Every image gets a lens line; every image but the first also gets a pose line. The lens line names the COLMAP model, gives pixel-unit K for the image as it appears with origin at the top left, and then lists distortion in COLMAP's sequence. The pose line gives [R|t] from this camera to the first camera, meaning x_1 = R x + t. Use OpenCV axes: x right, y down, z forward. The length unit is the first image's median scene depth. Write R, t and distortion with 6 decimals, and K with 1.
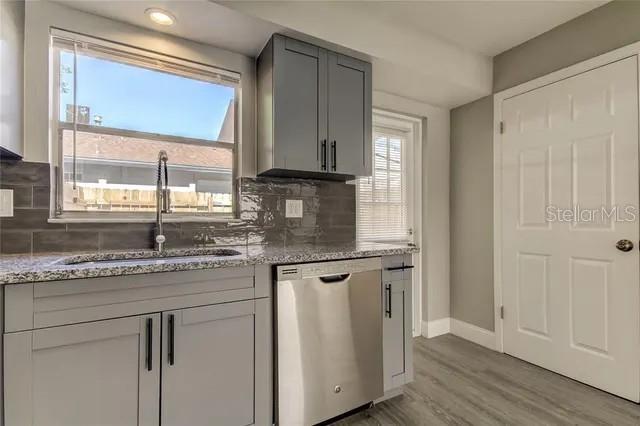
lens RADIAL K [[298.5, 0, 321.7], [0, 298.5, 217.9], [0, 0, 1]] dist [0.011848, -0.000476]
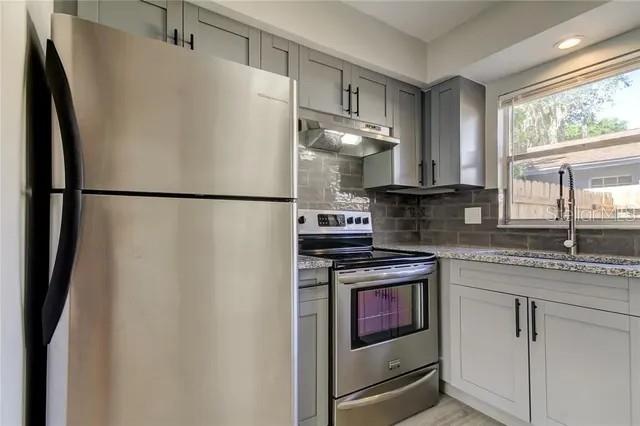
lens RADIAL K [[313.8, 0, 319.2], [0, 313.8, 219.7], [0, 0, 1]] dist [0.017127, 0.000159]
pose [[0.065451, -0.015226, -0.997740, 0.533725], [0.001902, 0.999884, -0.015134, -0.001571], [0.997854, -0.000907, 0.065472, 0.009677]]
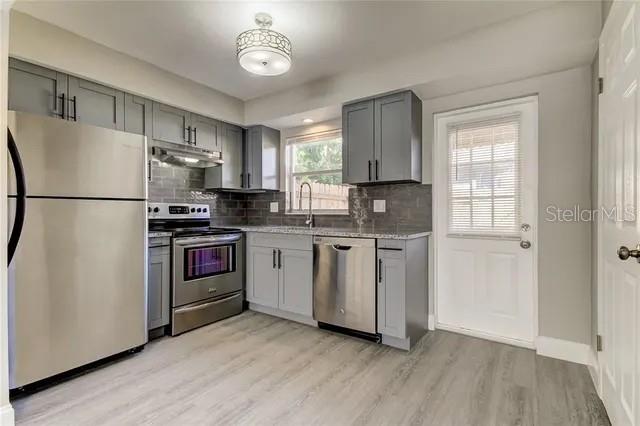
lens RADIAL K [[303.3, 0, 320.0], [0, 303.3, 213.0], [0, 0, 1]] dist [0.010032, 0.000046]
pose [[0.437132, 0.000895, -0.899397, 1.403218], [0.003190, 0.999992, 0.002546, -0.001645], [0.899392, -0.003982, 0.437126, 0.110302]]
